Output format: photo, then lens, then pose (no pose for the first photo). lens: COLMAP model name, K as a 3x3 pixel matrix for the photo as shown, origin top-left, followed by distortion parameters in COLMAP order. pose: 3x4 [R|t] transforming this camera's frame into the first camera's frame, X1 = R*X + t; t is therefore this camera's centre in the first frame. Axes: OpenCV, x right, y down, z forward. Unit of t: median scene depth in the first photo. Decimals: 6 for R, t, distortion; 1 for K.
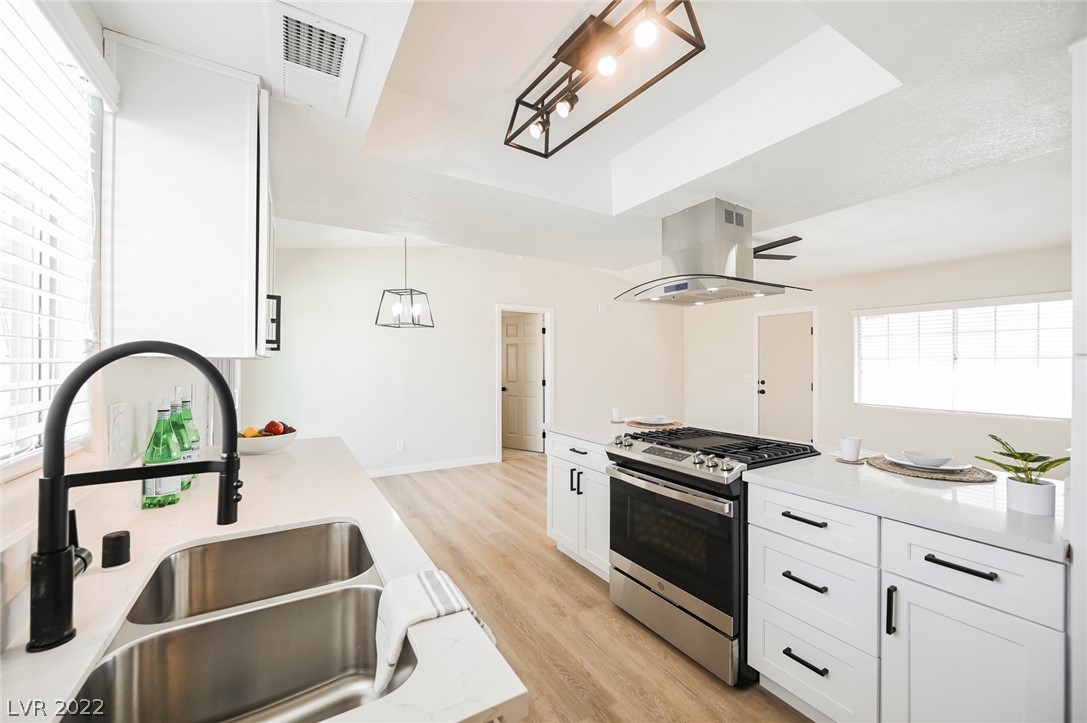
lens RADIAL K [[427.1, 0, 538.7], [0, 427.1, 361.3], [0, 0, 1]] dist [-0.001933, -0.000120]
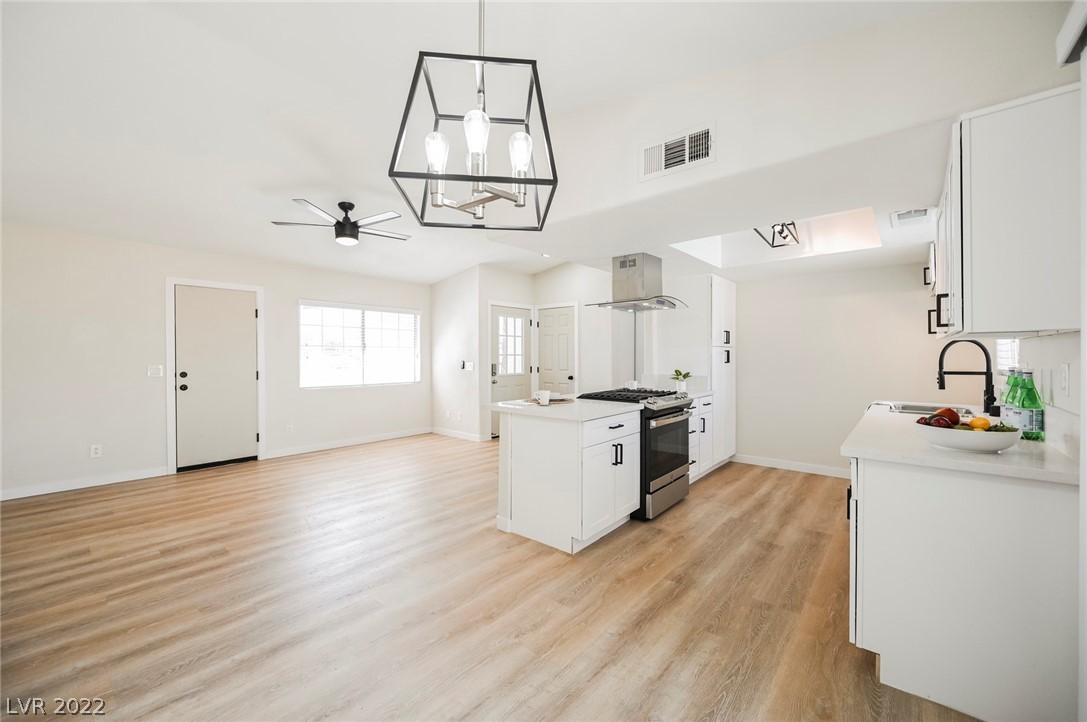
lens RADIAL K [[430.4, 0, 540.8], [0, 430.4, 357.7], [0, 0, 1]] dist [0.000862, 0.000078]
pose [[-0.320936, -0.008886, 0.947059, -0.703835], [-0.004627, 0.999959, 0.007814, 0.021295], [-0.947090, -0.001874, -0.320963, 1.224084]]
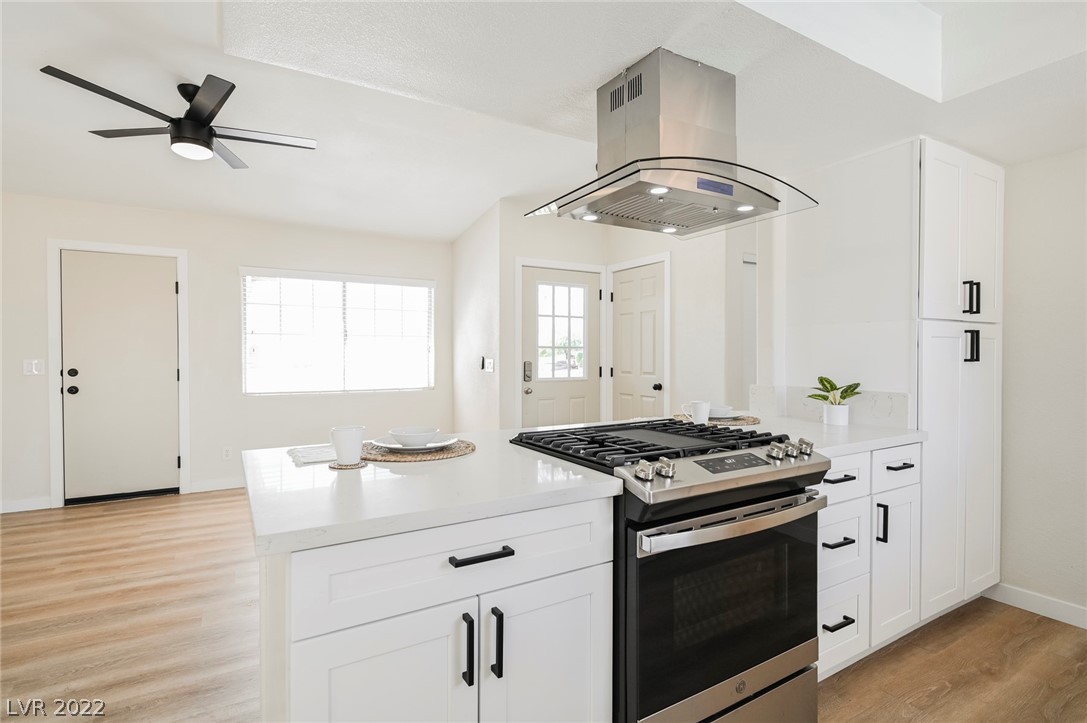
lens RADIAL K [[531.1, 0, 541.0], [0, 531.1, 360.8], [0, 0, 1]] dist [0.000917, 0.000191]
pose [[0.002455, -0.018734, 0.999821, -0.268335], [-0.005449, 0.999809, 0.018747, 0.035230], [-0.999982, -0.005494, 0.002353, 0.763312]]
